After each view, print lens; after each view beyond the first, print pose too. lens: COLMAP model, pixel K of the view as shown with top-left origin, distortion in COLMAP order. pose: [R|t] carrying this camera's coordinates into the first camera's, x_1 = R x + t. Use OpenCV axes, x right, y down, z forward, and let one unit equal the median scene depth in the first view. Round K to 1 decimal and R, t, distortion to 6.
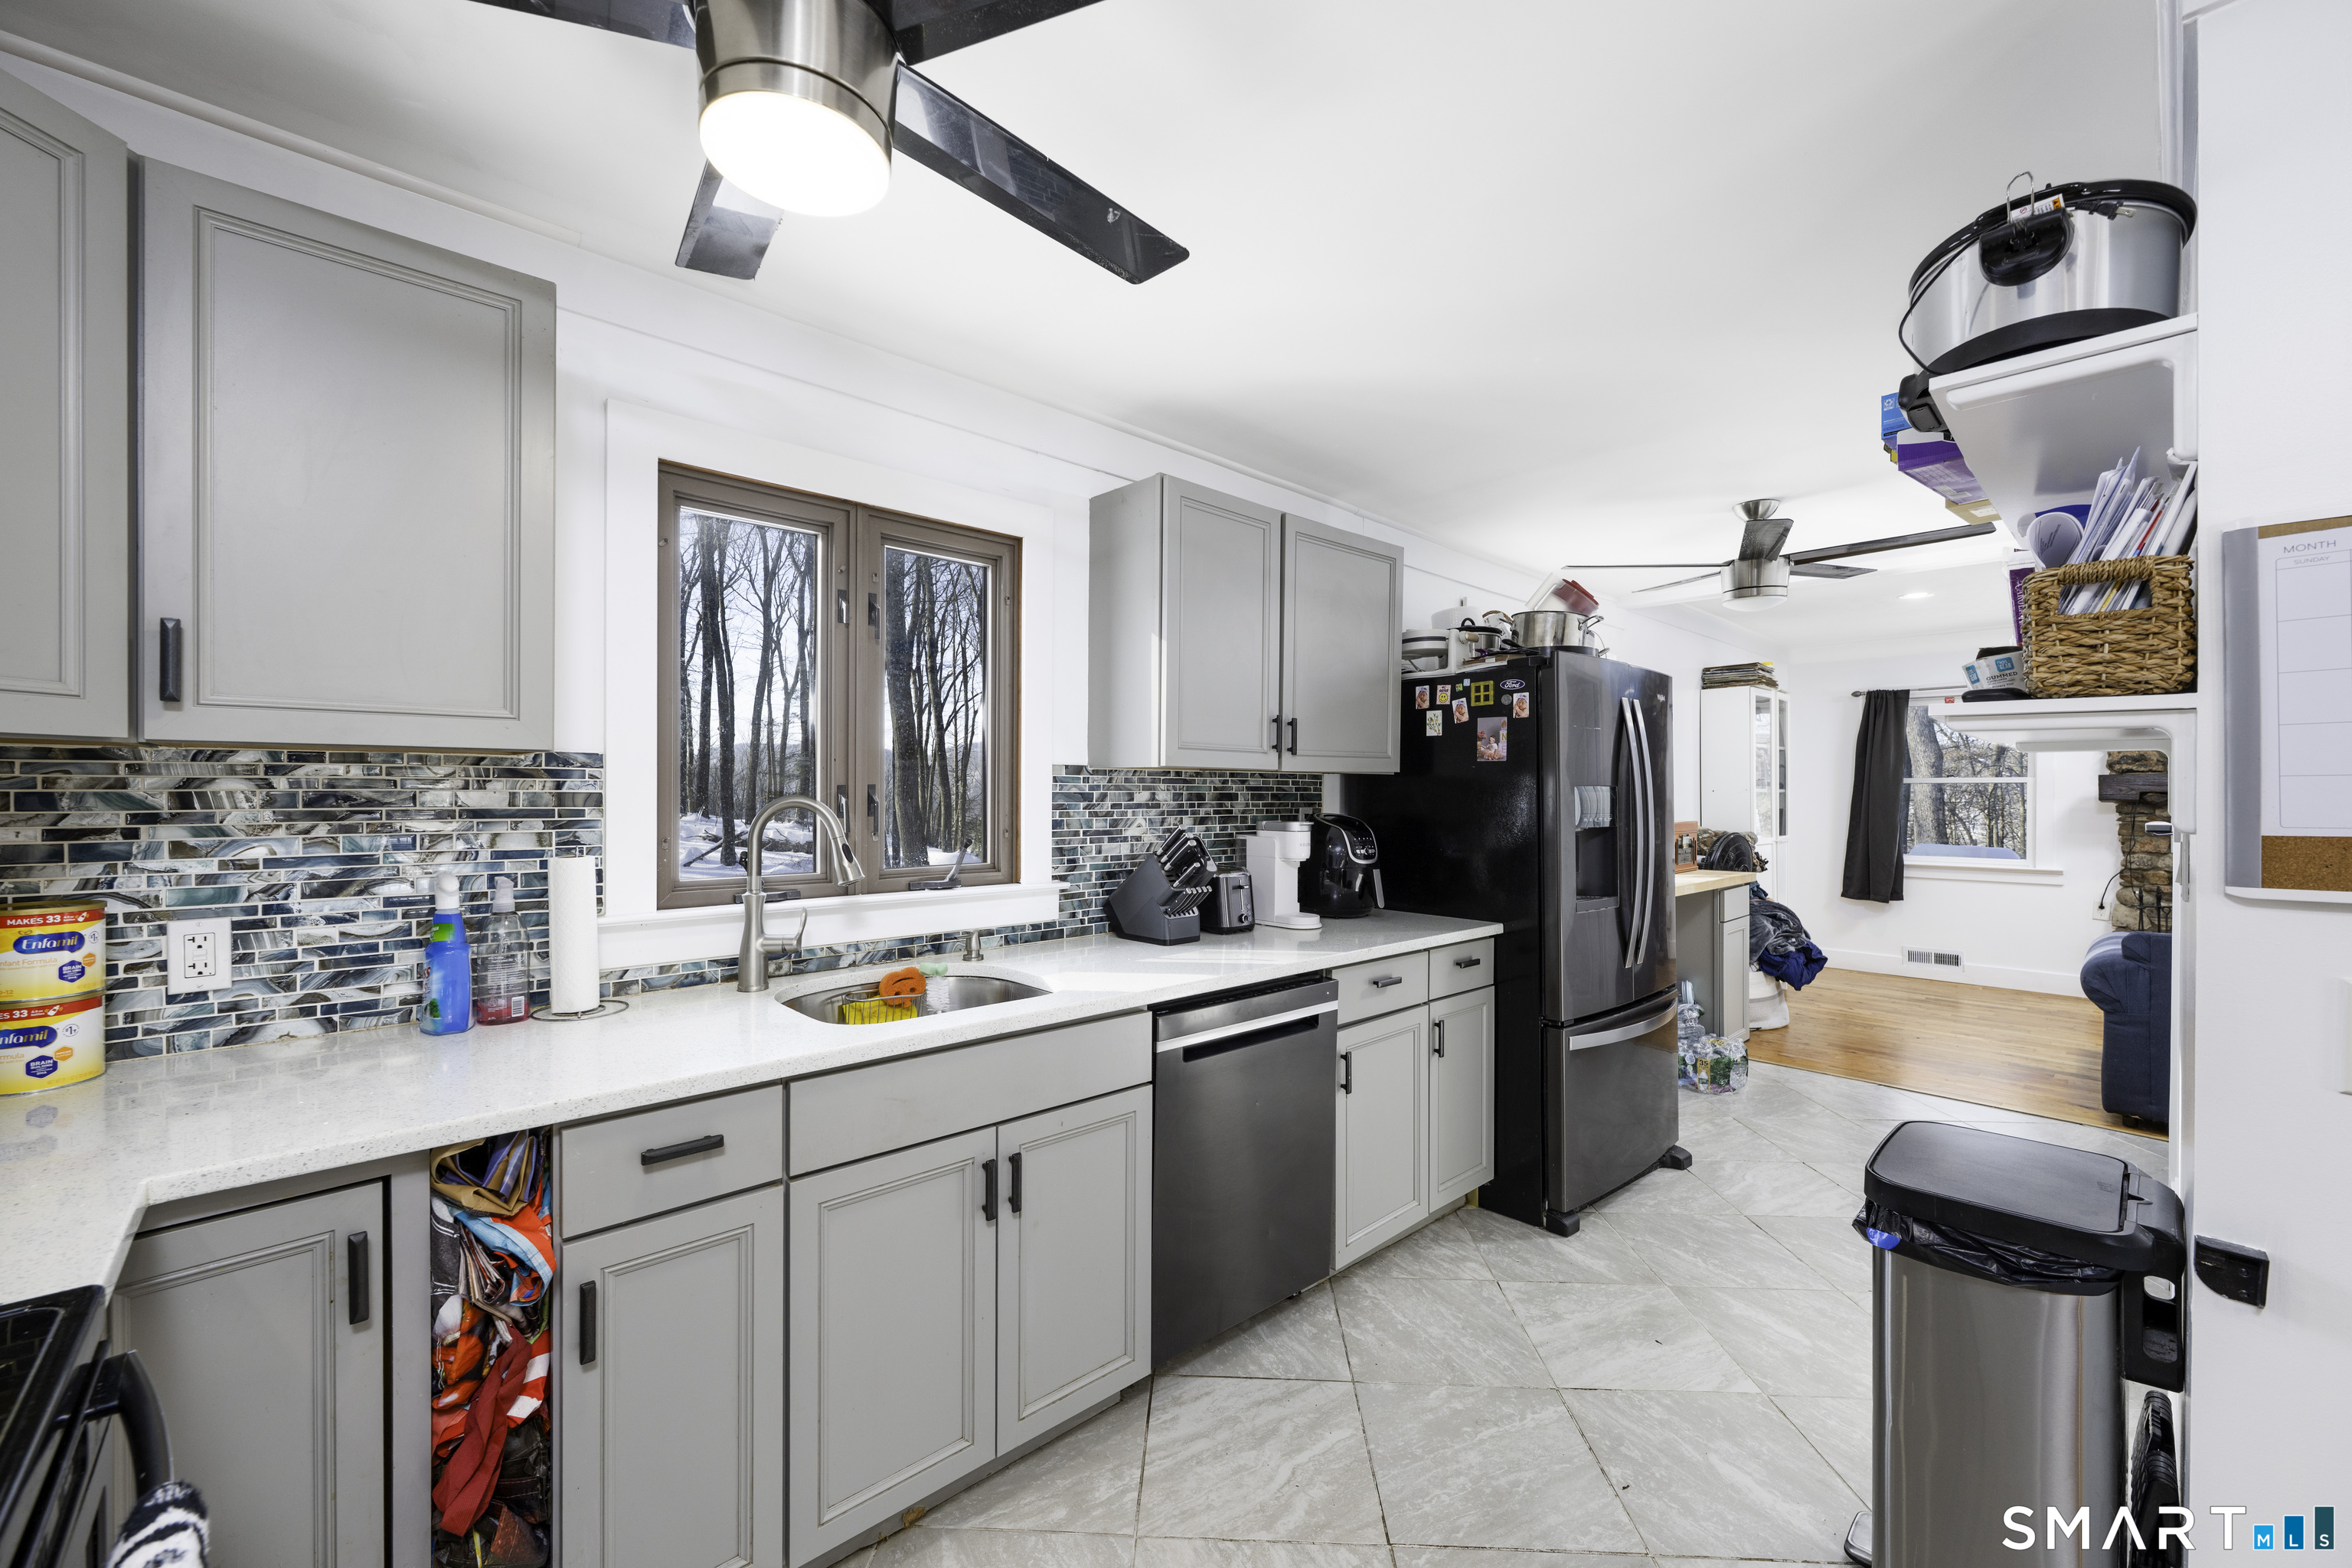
lens RADIAL K [[933.2, 0, 1178.7], [0, 933.2, 790.1], [0, 0, 1]] dist [0.001708, 0.000182]
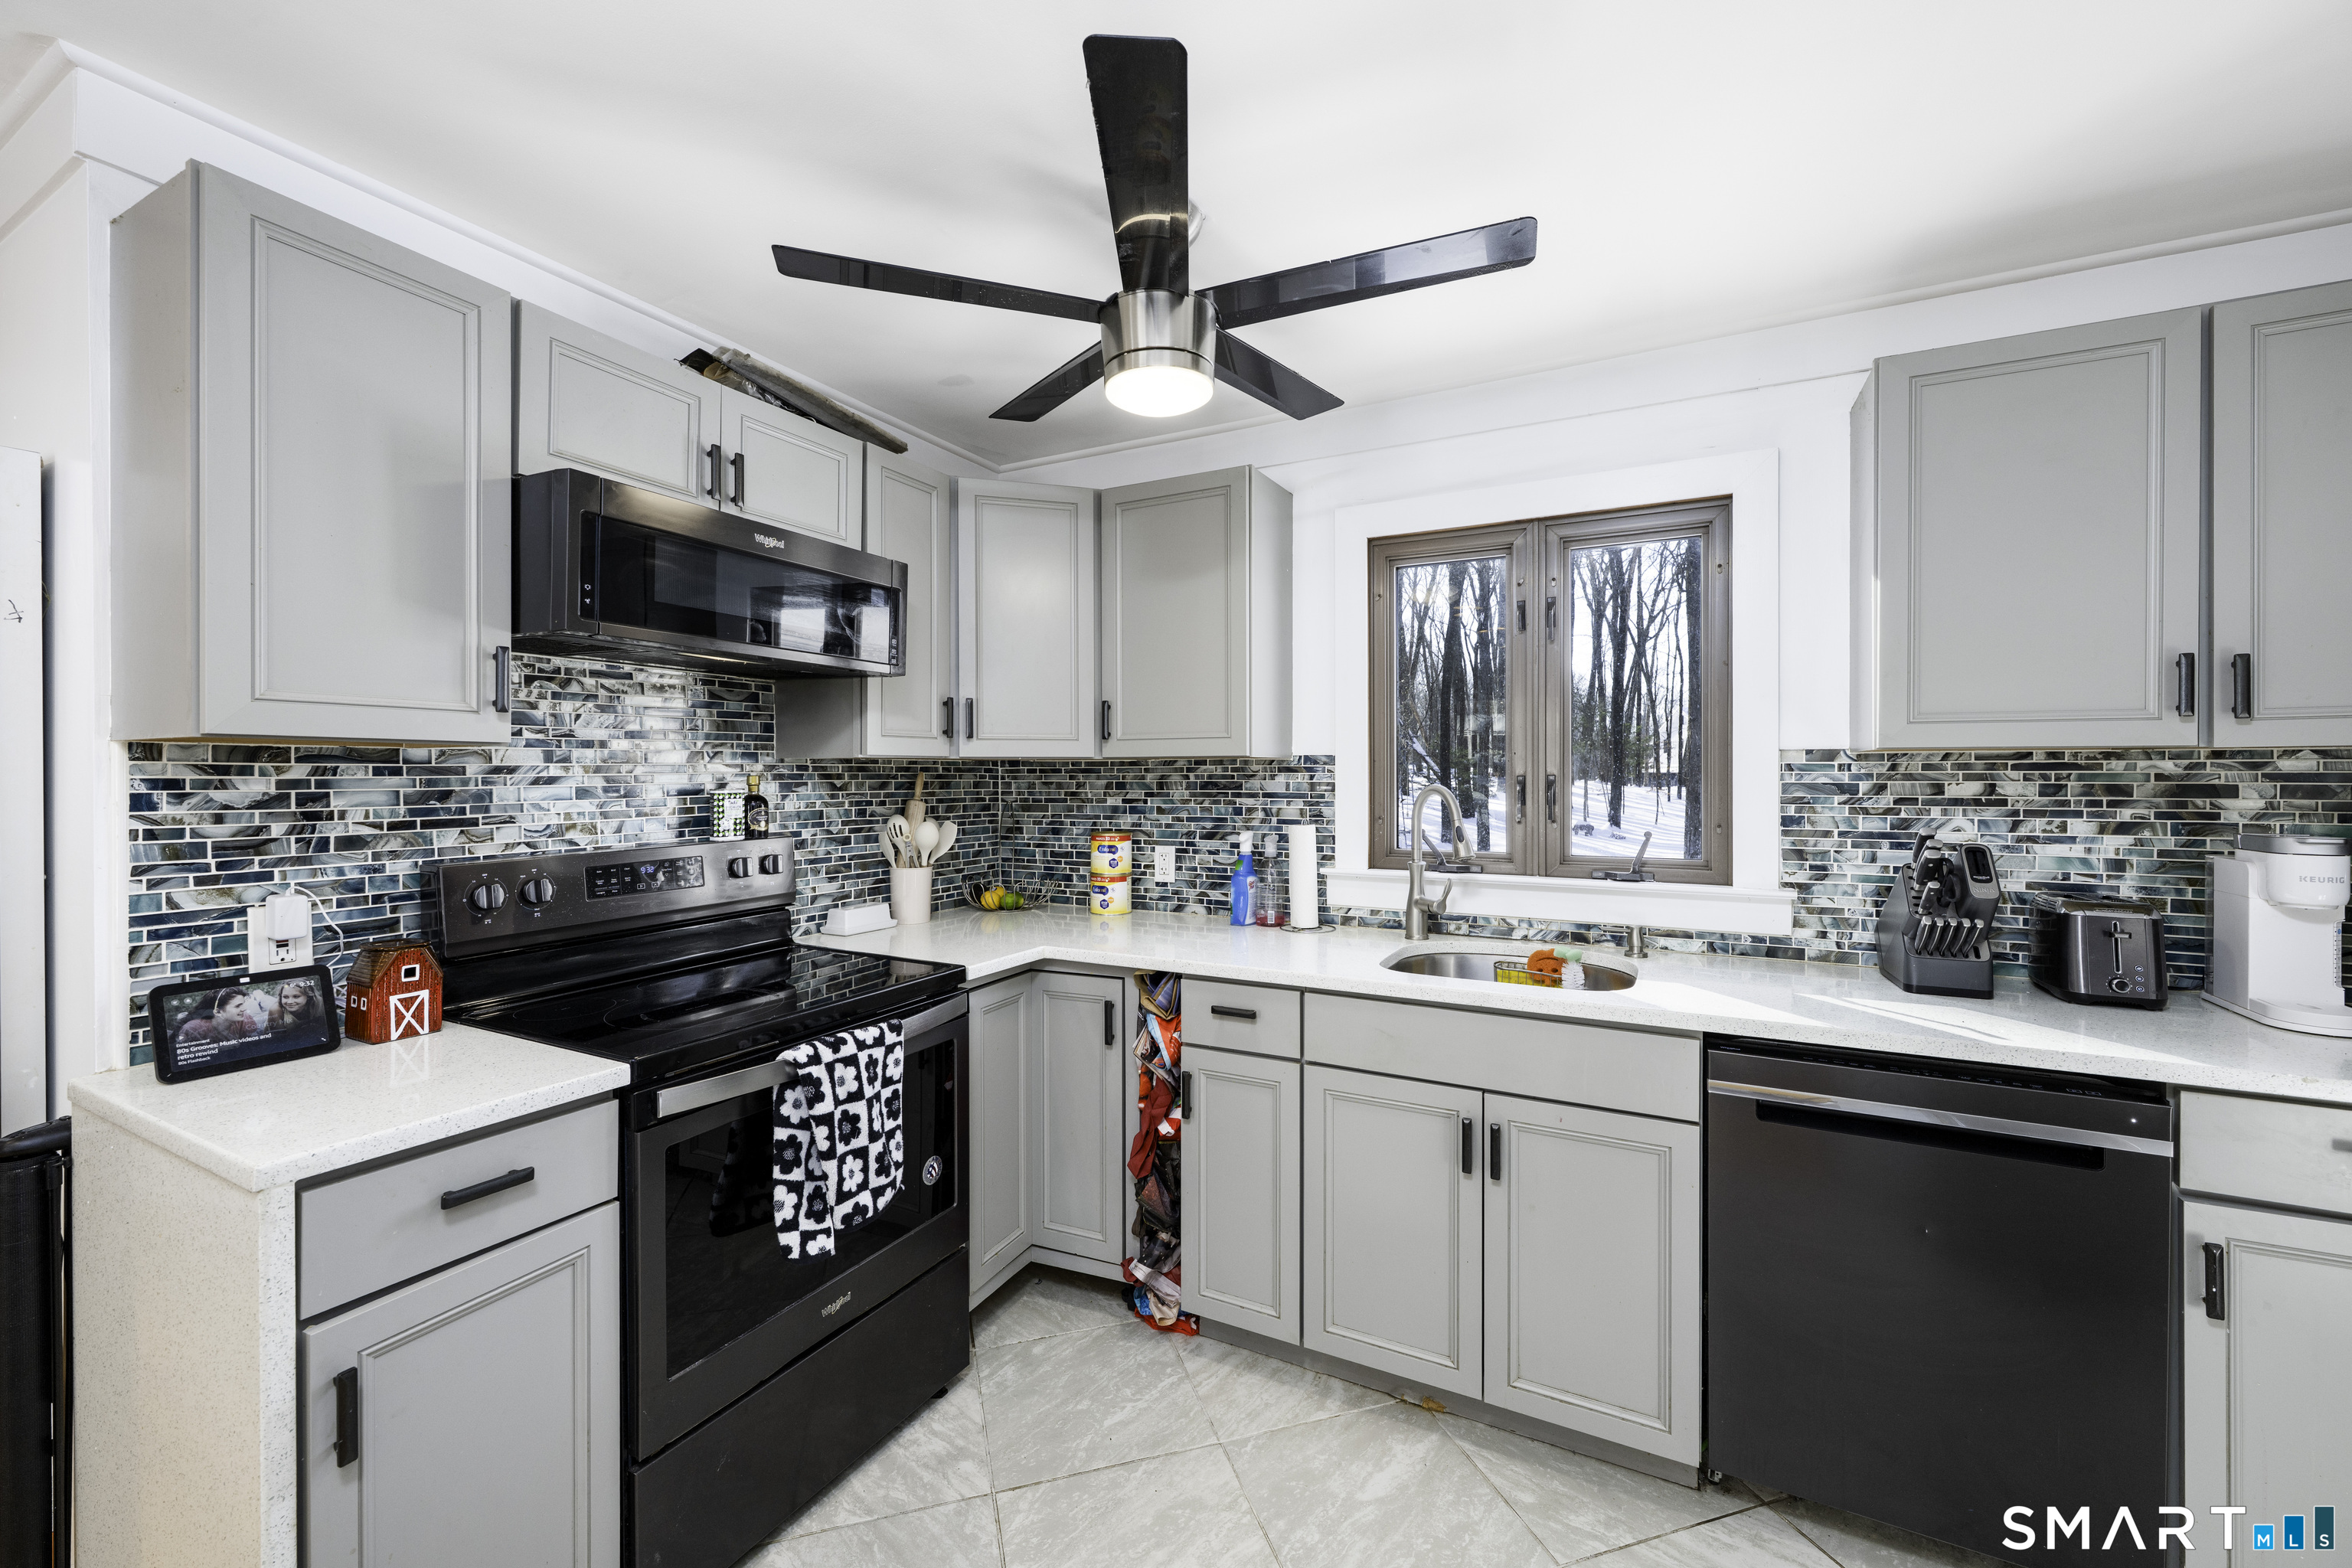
lens RADIAL K [[921.9, 0, 1176.0], [0, 921.9, 784.0], [0, 0, 1]] dist [0.001509, 0.000093]
pose [[0.337081, 0.001334, -0.941475, 0.648032], [-0.000531, 0.999999, 0.001227, 0.003842], [0.941476, 0.000086, 0.337081, 0.293431]]
